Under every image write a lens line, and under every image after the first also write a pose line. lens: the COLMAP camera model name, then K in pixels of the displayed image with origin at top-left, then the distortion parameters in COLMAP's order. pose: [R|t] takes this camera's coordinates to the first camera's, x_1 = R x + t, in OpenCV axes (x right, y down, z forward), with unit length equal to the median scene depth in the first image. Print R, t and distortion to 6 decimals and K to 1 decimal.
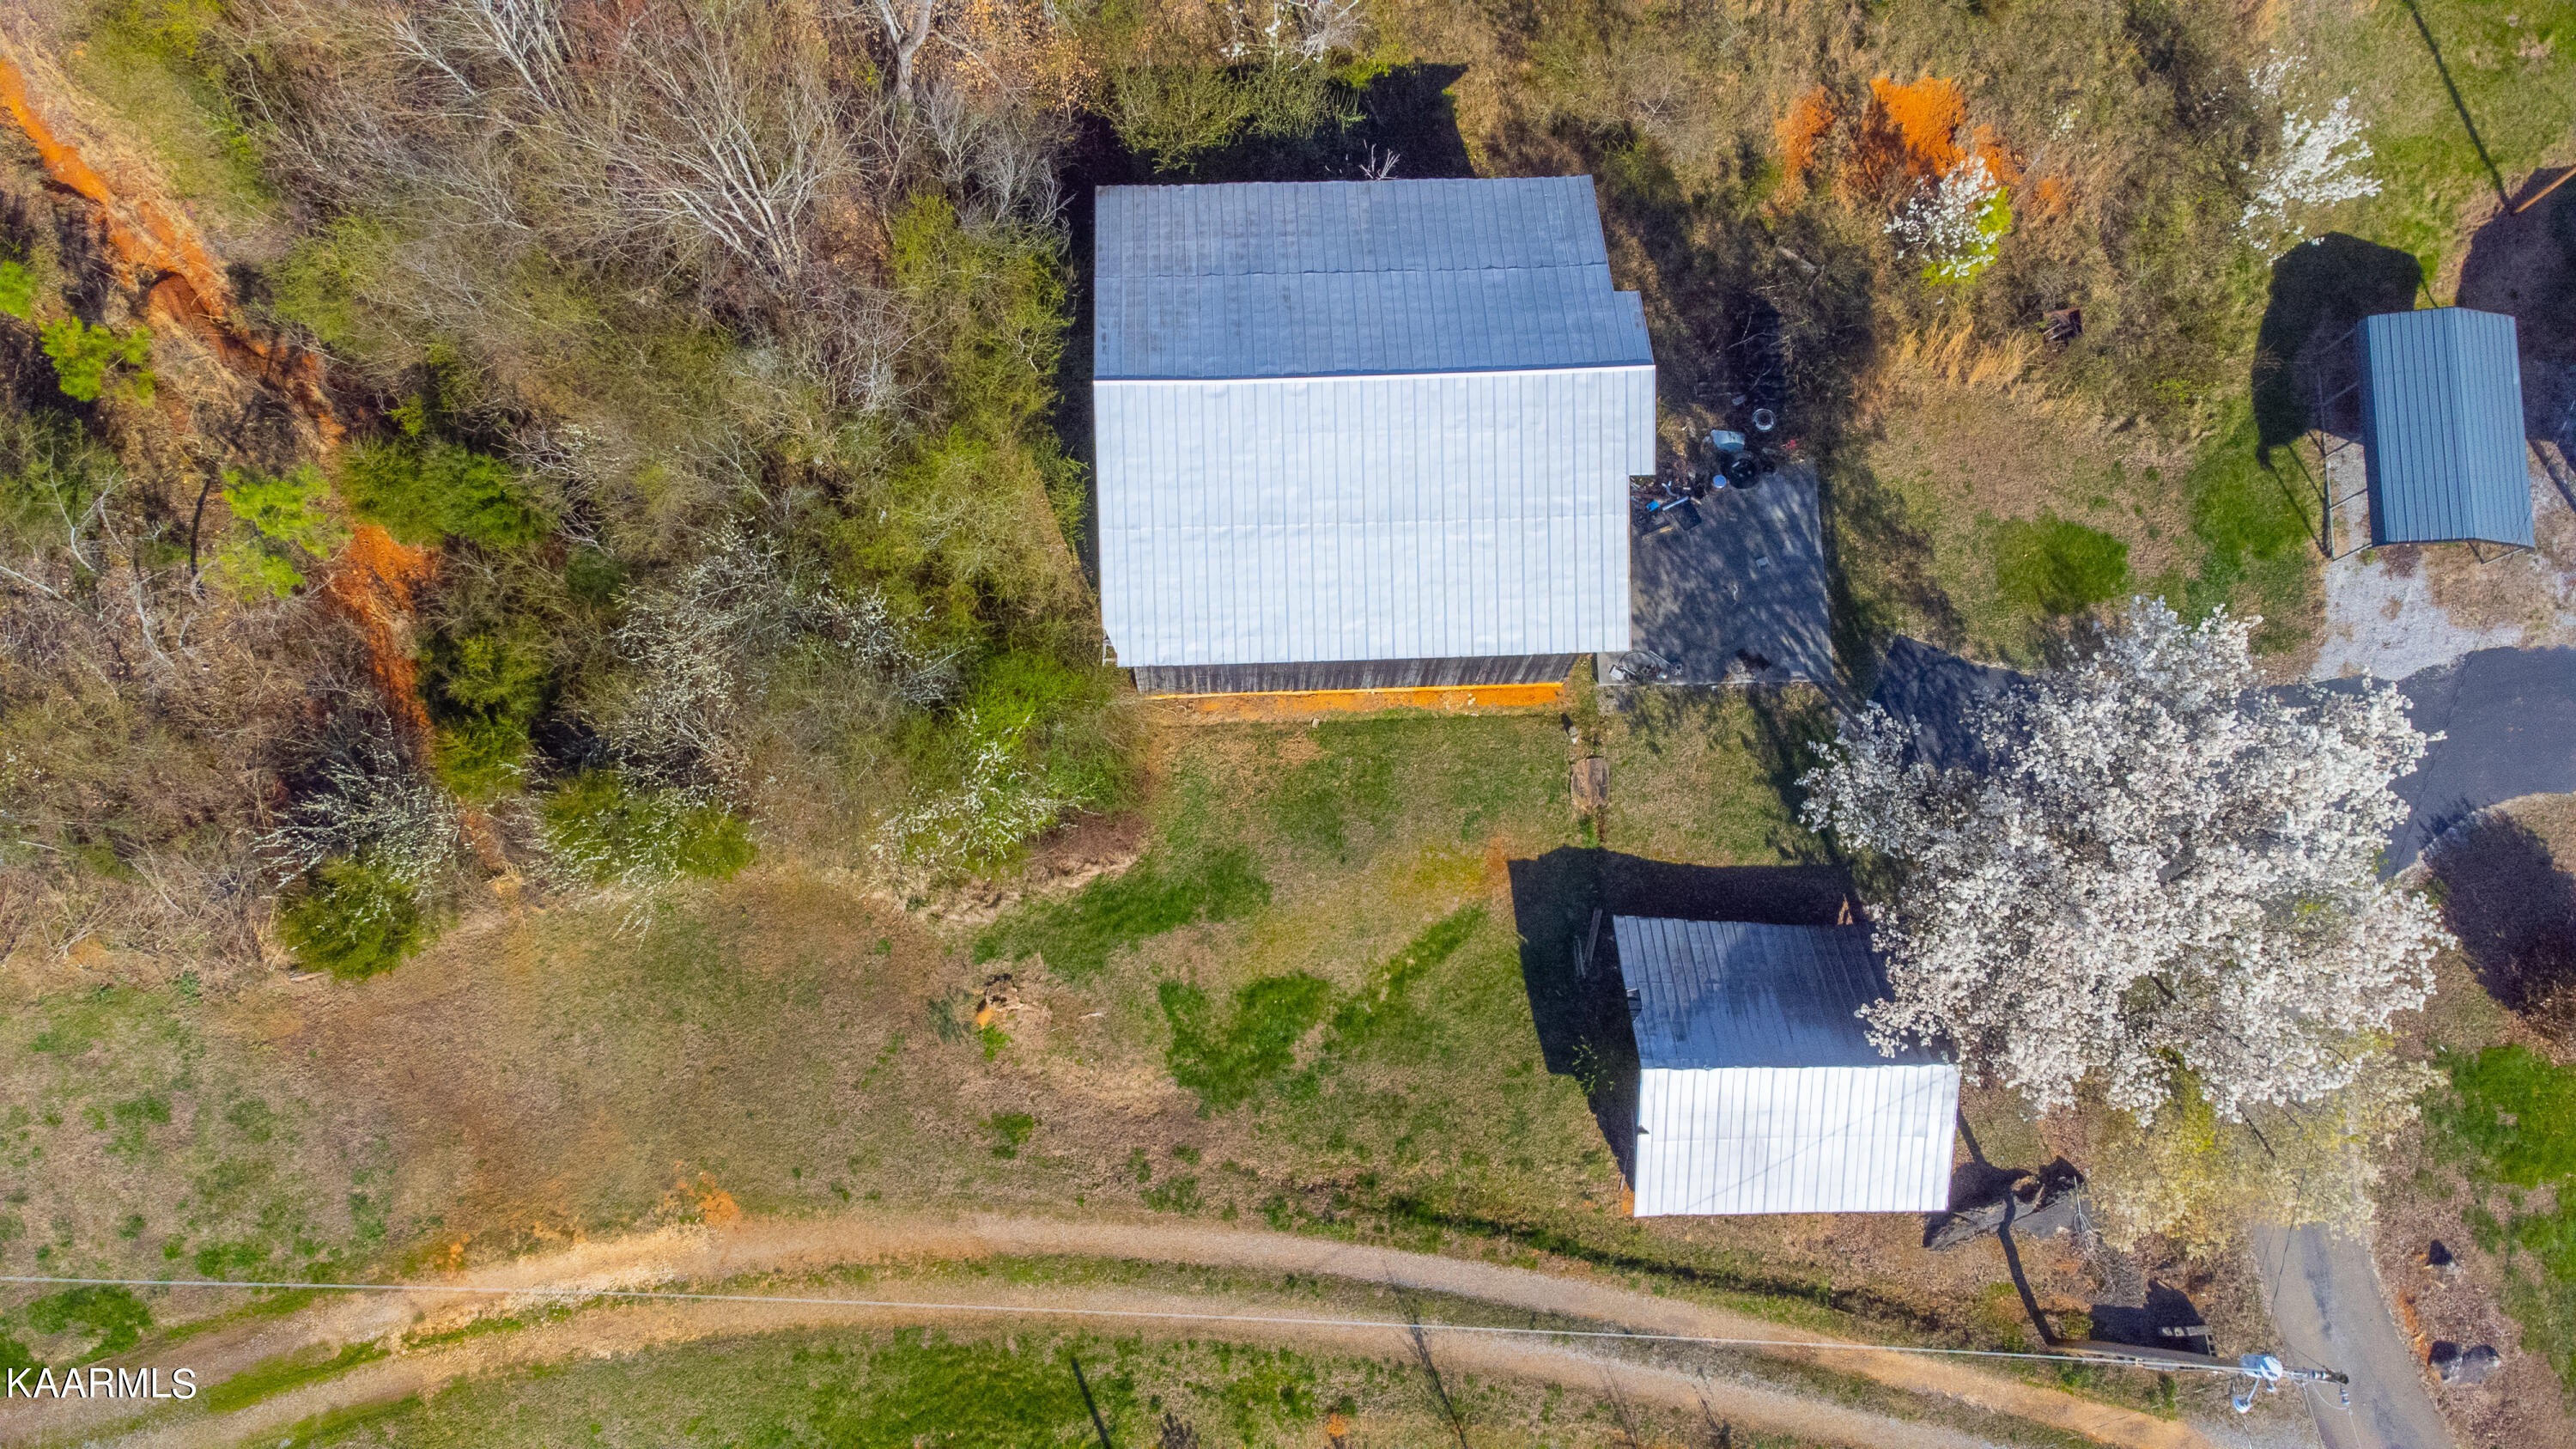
lens RADIAL K [[1851.3, 0, 1275.6], [0, 1851.3, 715.4], [0, 0, 1]] dist [0.049925, 0.002051]
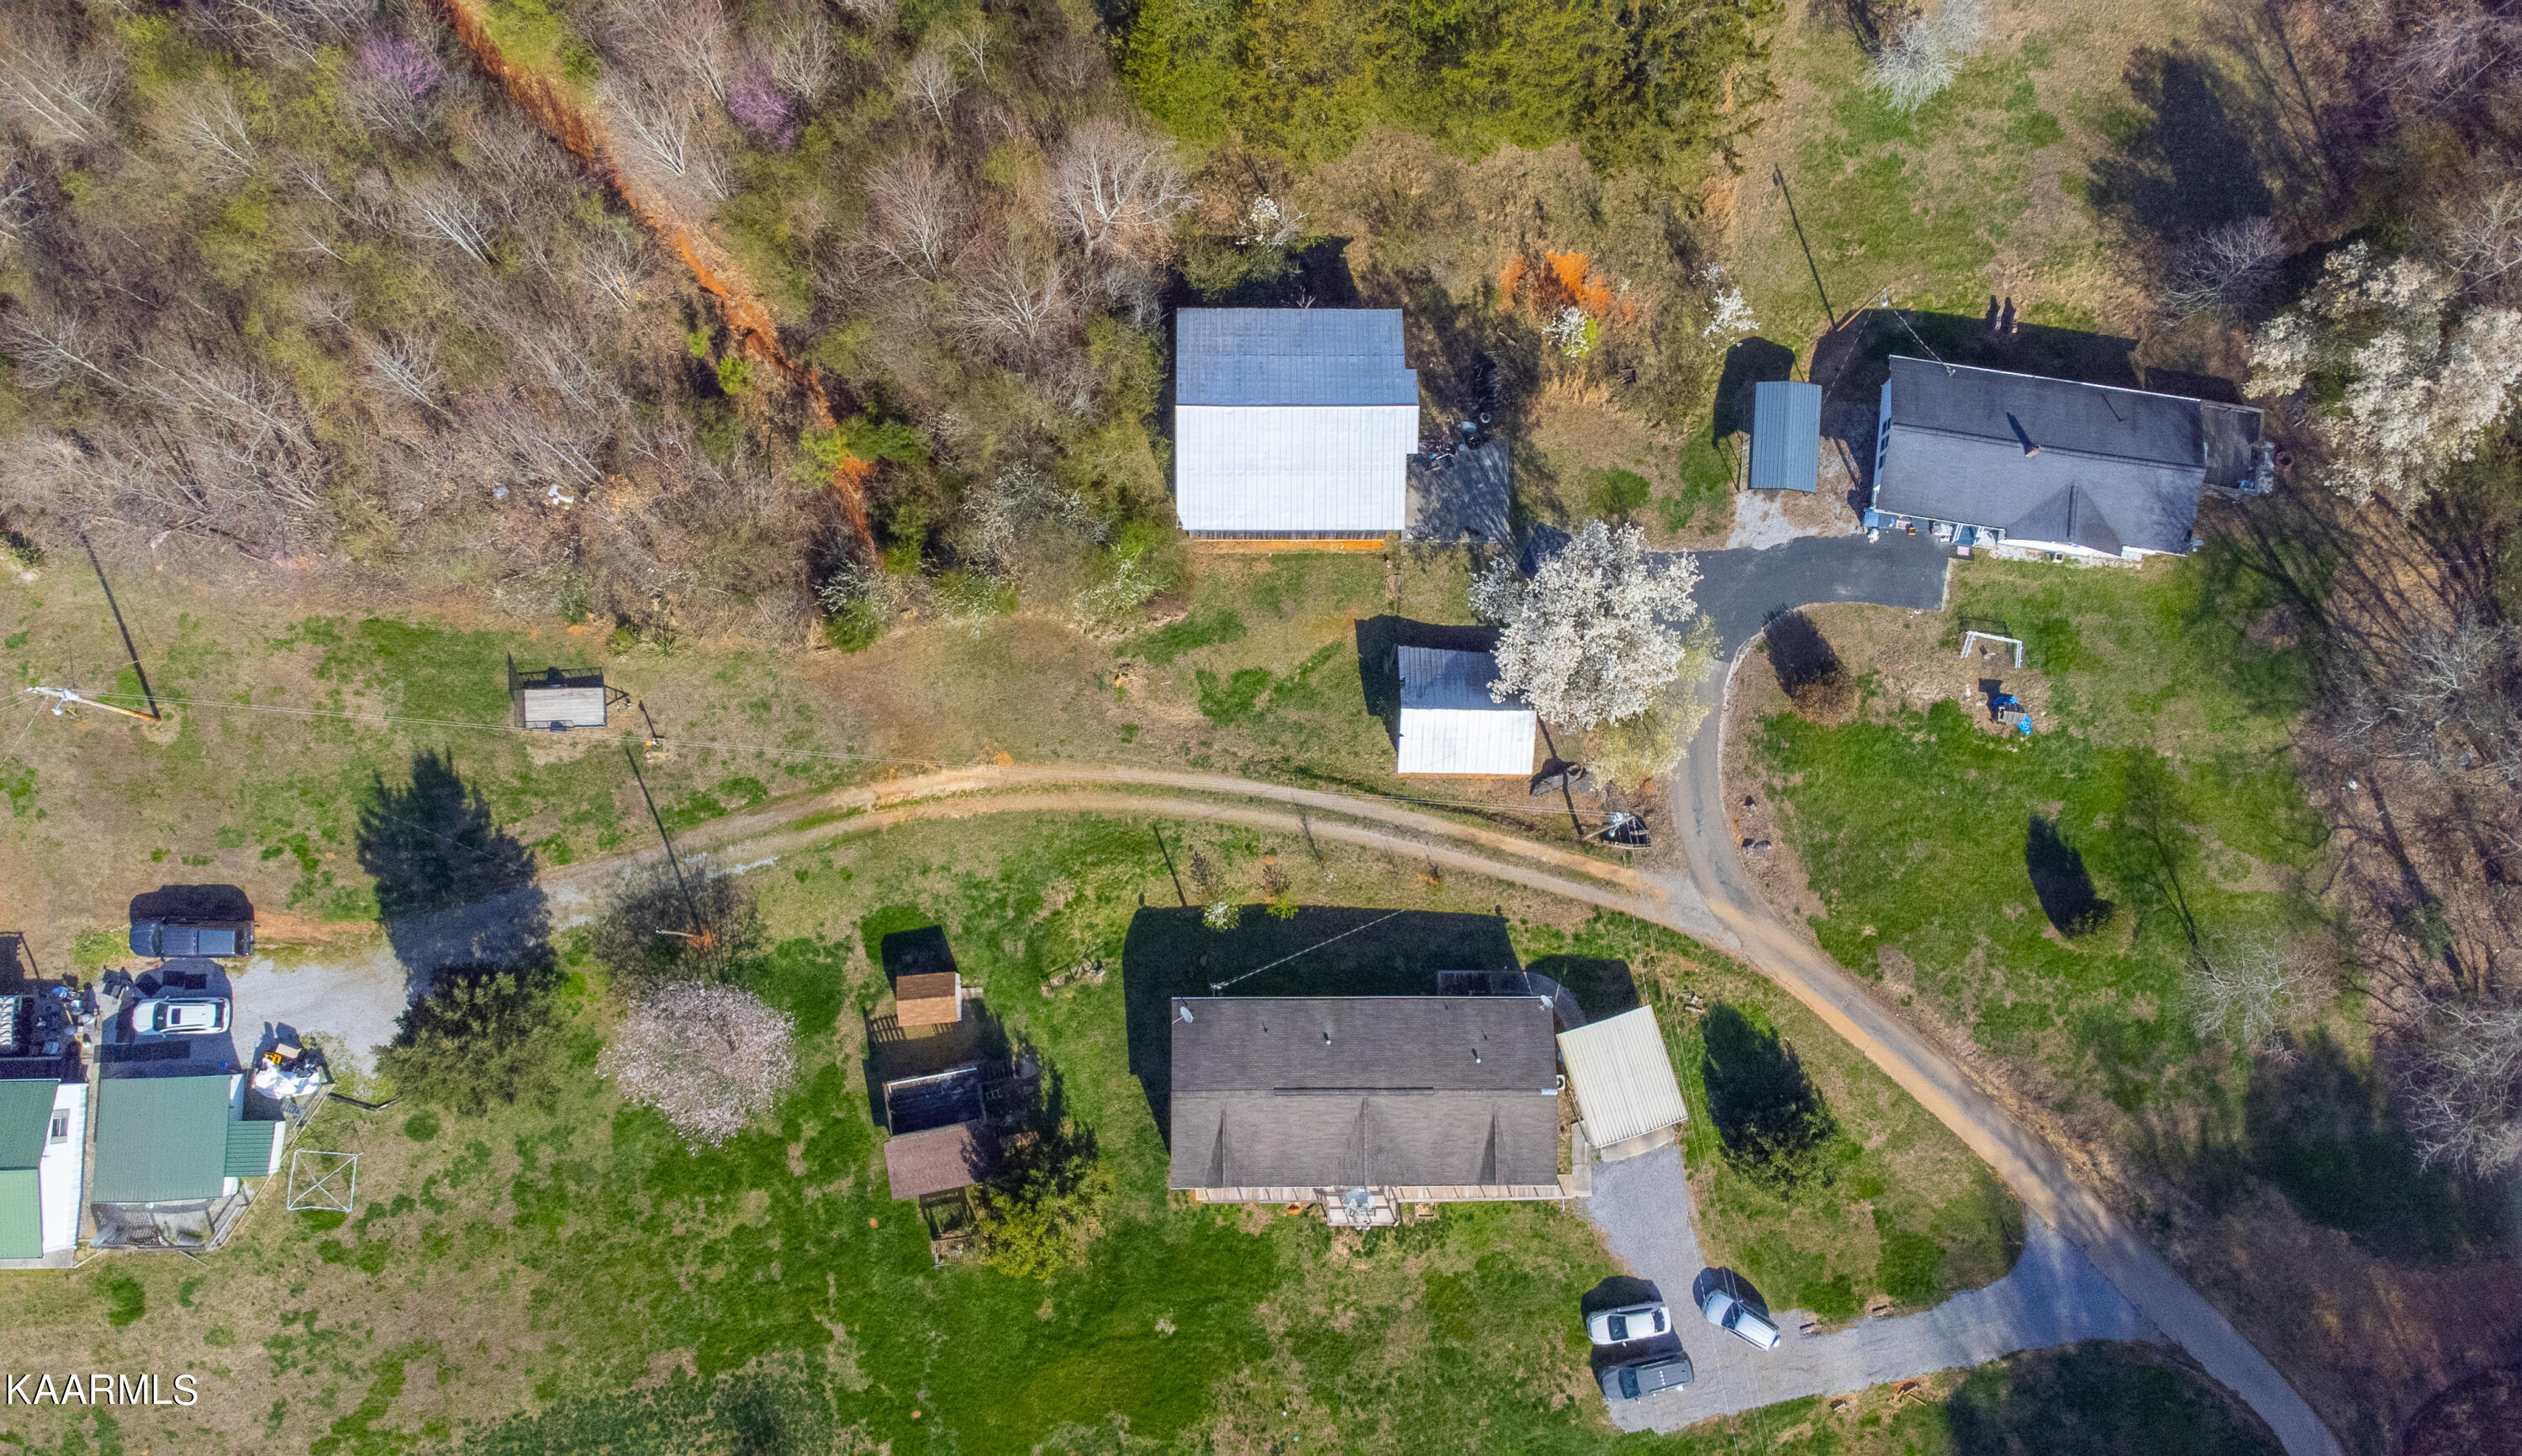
lens RADIAL K [[1924.7, 0, 1284.9], [0, 1924.7, 736.3], [0, 0, 1]] dist [0.093971, -0.201732]
pose [[0.999496, 0.031256, 0.005584, 0.034009], [-0.031705, 0.991902, 0.122981, -0.065447], [-0.001695, -0.123097, 0.992393, -1.324142]]
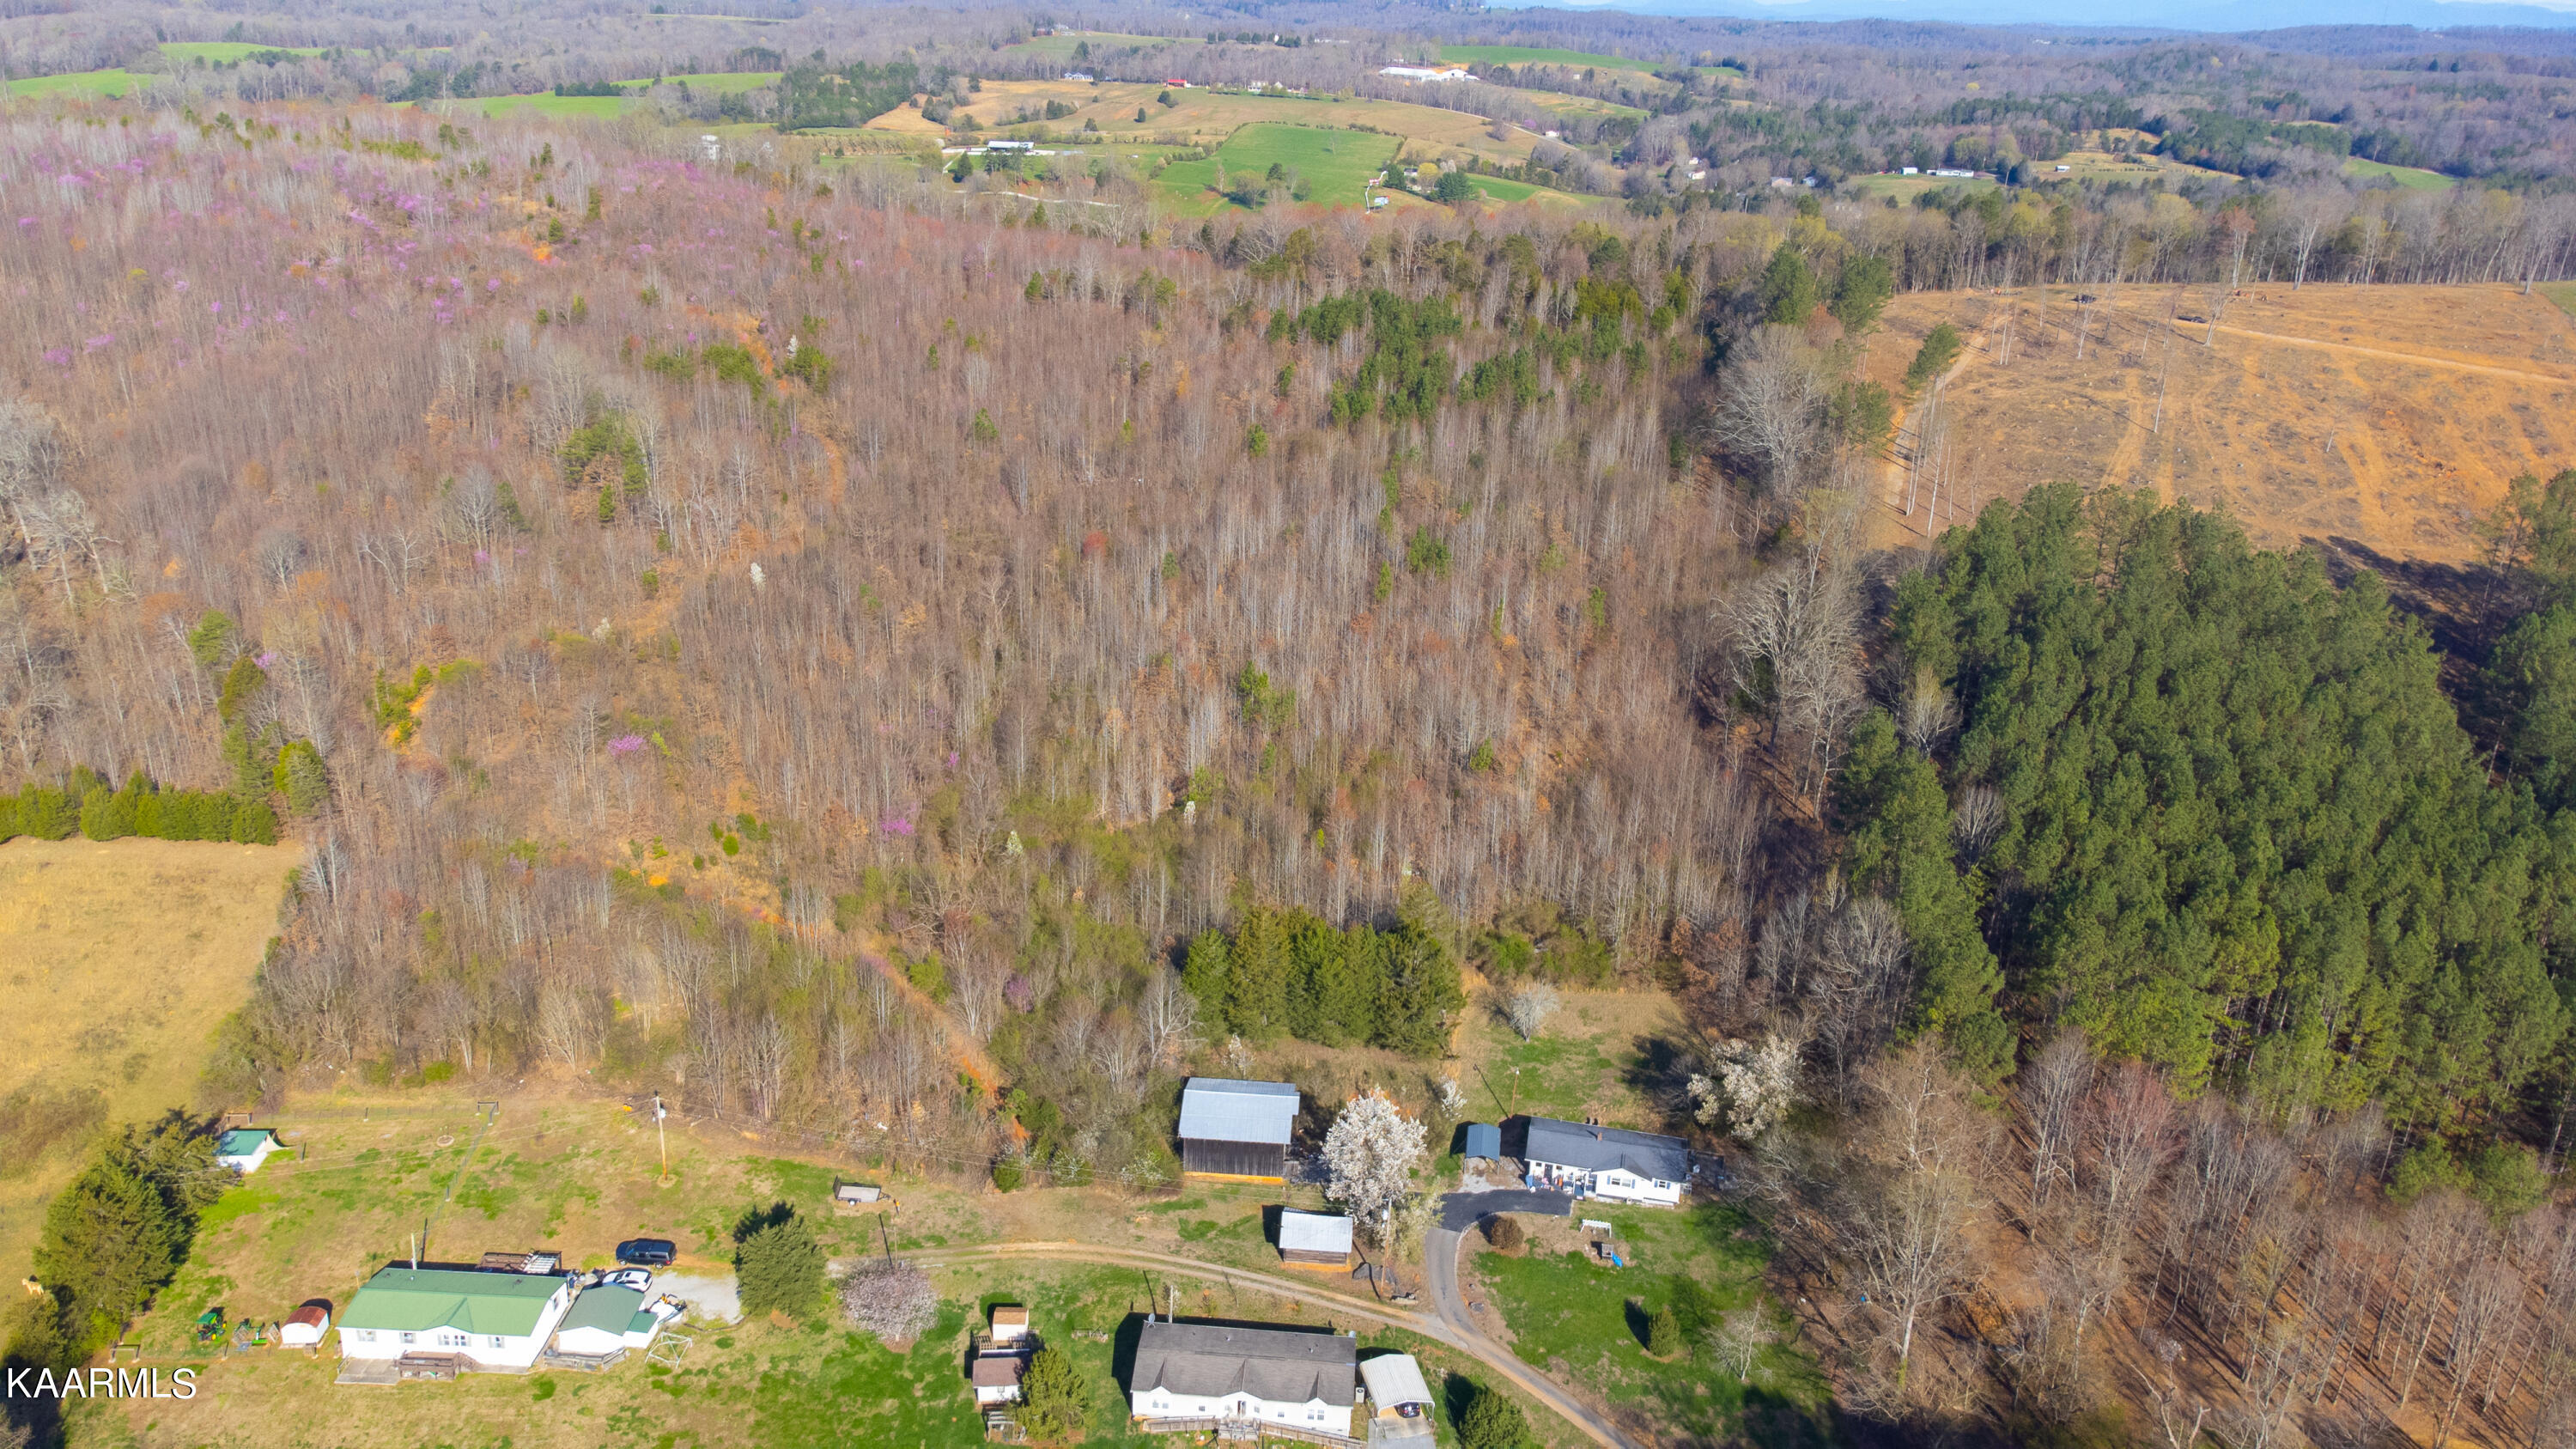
lens RADIAL K [[1960.1, 0, 1284.3], [0, 1960.1, 704.8], [0, 0, 1]] dist [0.028831, 0.003496]
pose [[0.995057, 0.042212, -0.089892, 0.538820], [-0.097854, 0.571172, -0.814977, 3.149668], [0.016943, 0.819744, 0.572479, -2.567021]]
